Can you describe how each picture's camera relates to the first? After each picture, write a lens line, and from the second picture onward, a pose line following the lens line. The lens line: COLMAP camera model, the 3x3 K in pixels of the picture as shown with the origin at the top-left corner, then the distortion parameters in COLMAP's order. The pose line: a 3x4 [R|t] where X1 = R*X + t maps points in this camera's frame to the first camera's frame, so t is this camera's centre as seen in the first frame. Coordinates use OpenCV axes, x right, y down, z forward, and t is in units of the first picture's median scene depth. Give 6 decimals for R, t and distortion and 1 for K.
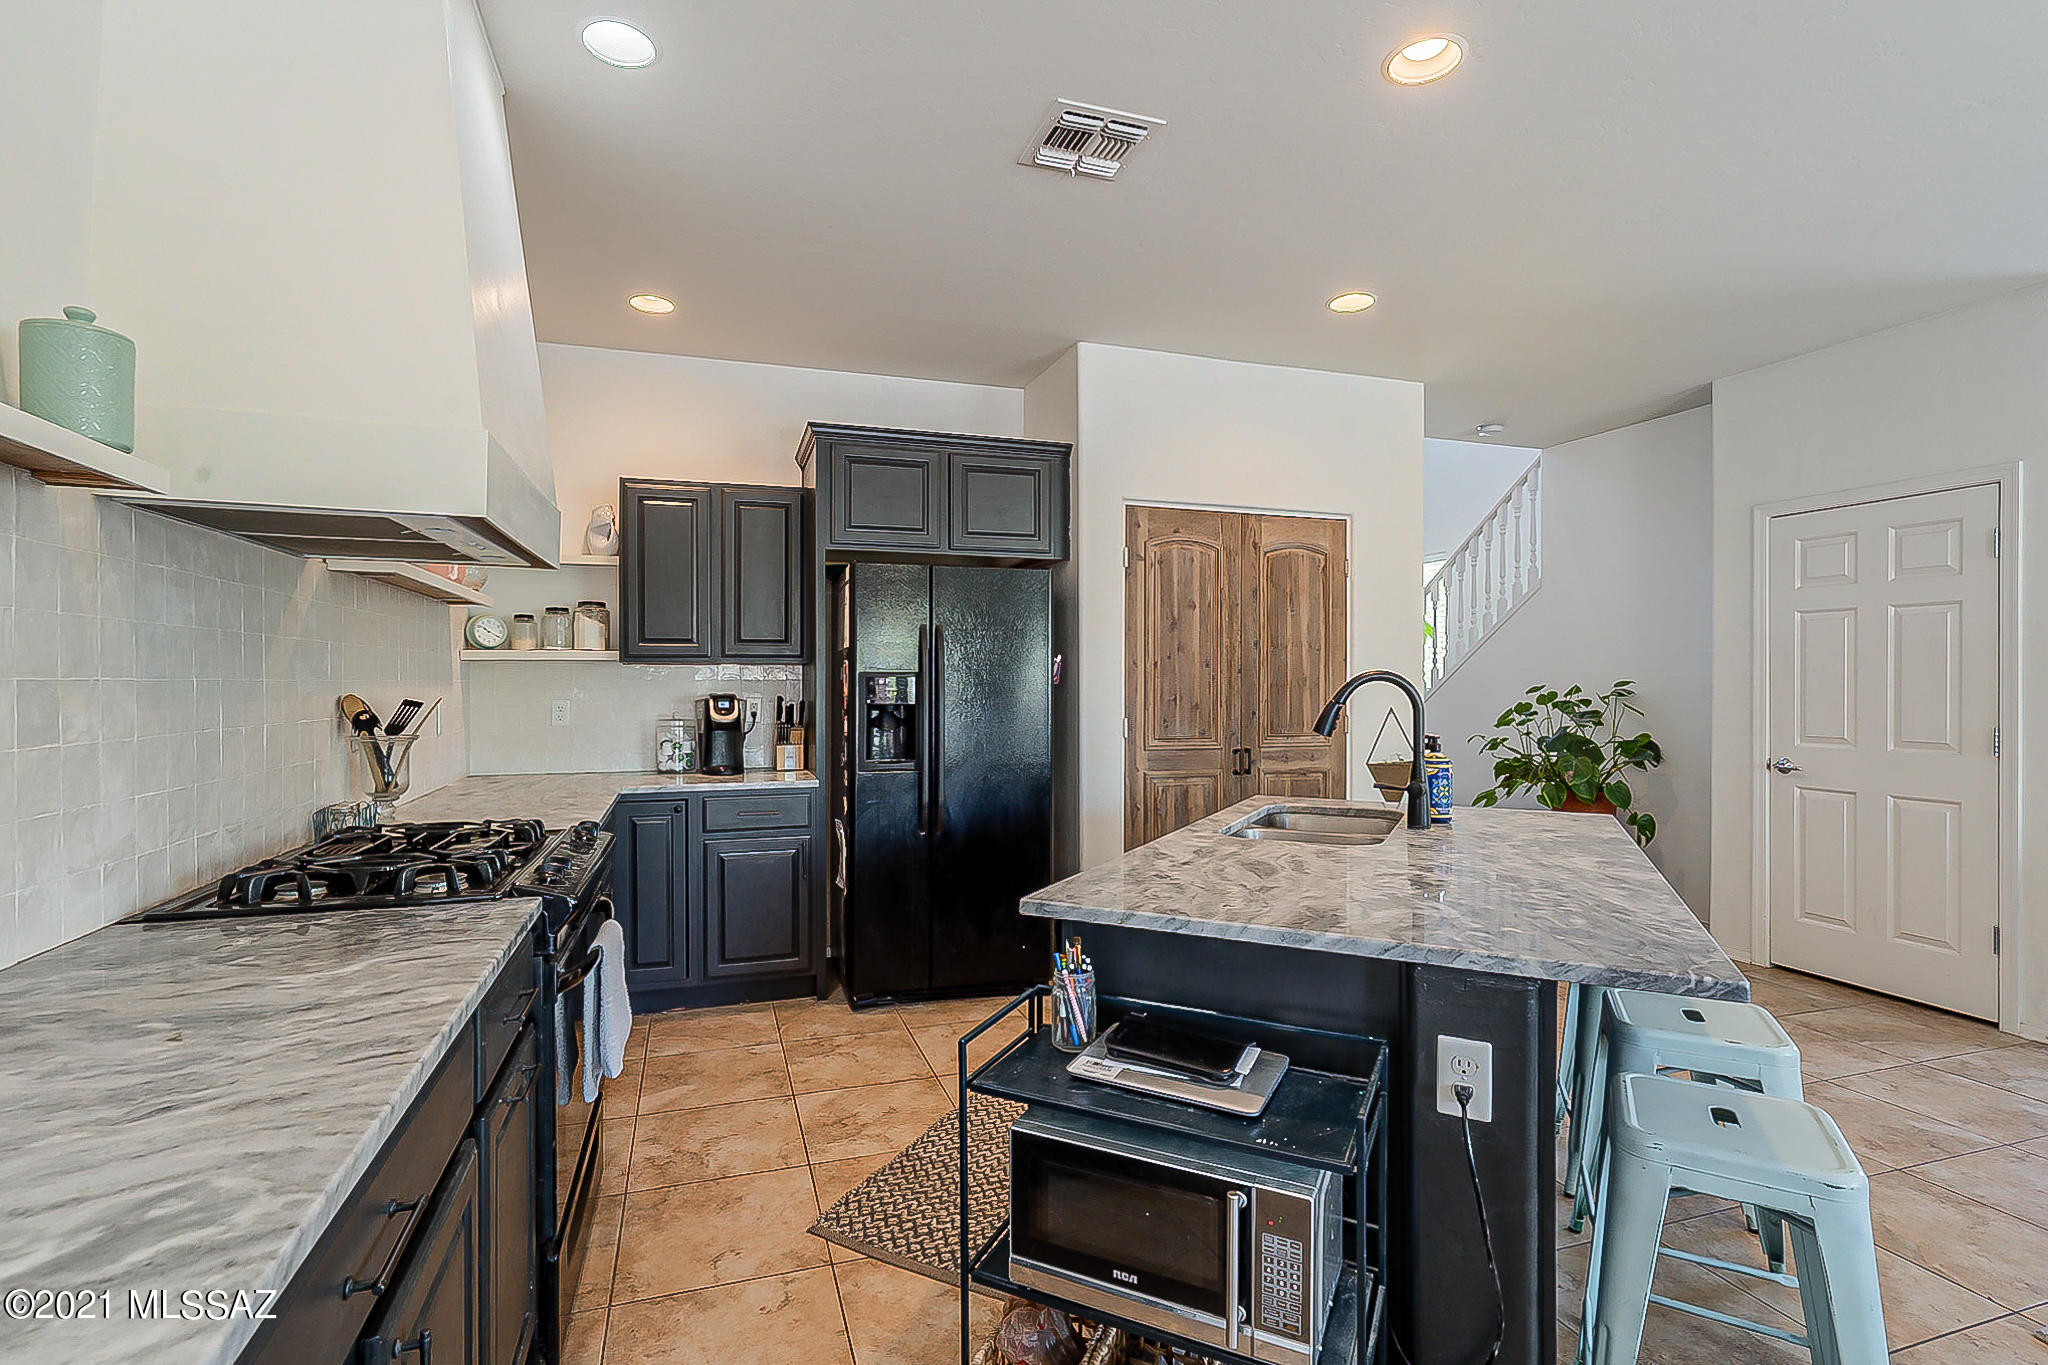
lens RADIAL K [[947.9, 0, 1006.4], [0, 947.9, 683.5], [0, 0, 1]] dist [-0.004120, 0.003261]
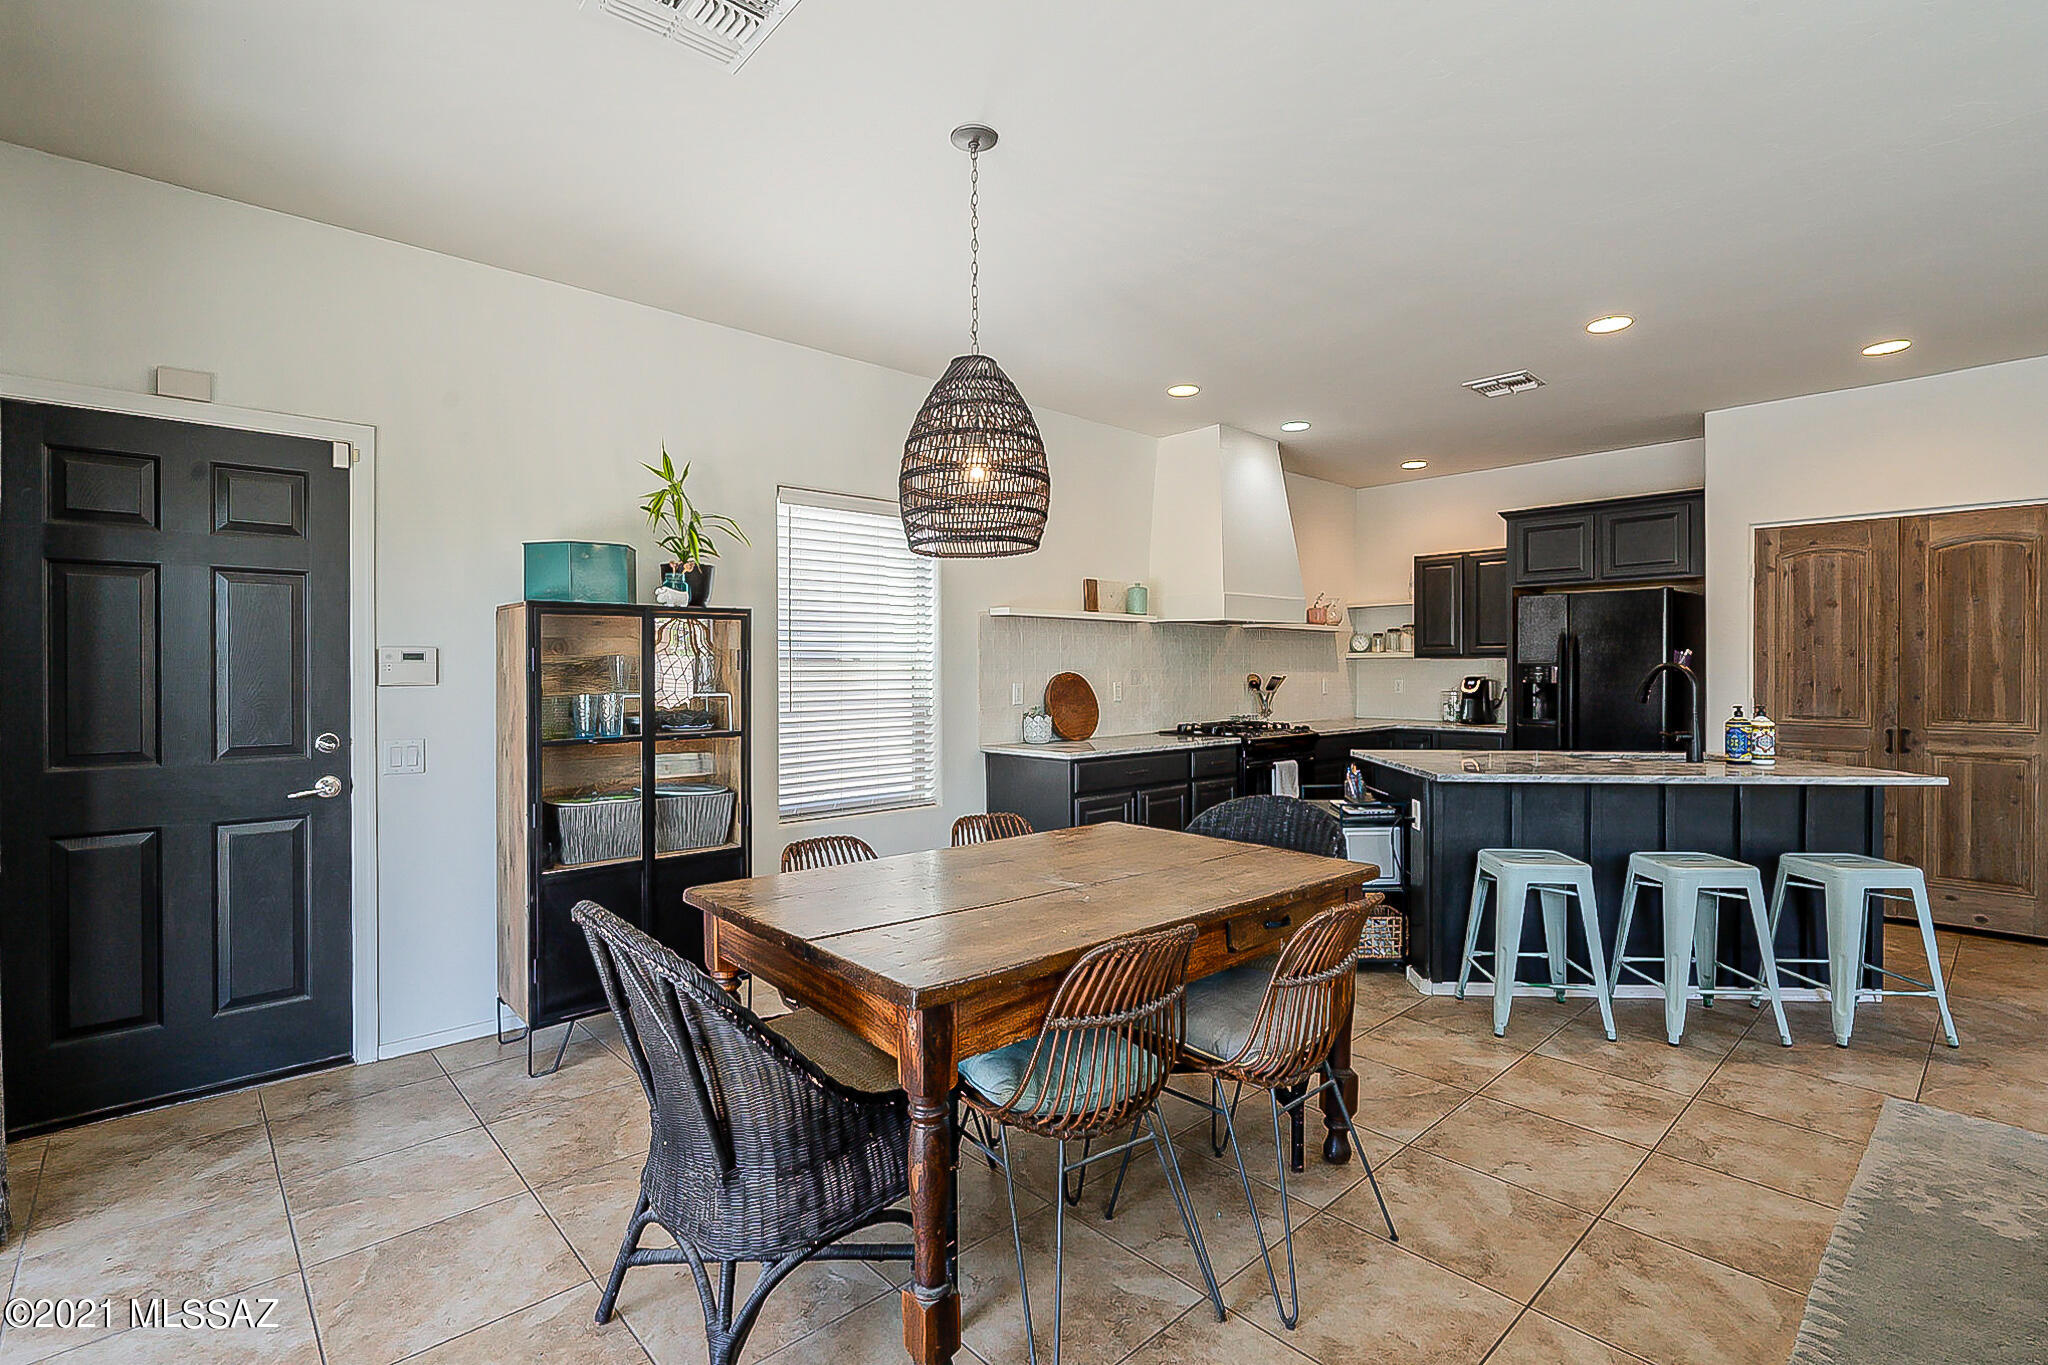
lens RADIAL K [[947.9, 0, 1005.9], [0, 947.9, 671.1], [0, 0, 1]] dist [-0.004120, 0.003261]
pose [[0.413714, 0.000995, -0.910406, 0.859050], [-0.003544, 0.999994, -0.000518, 0.005044], [0.910400, 0.003441, 0.413715, -0.427959]]
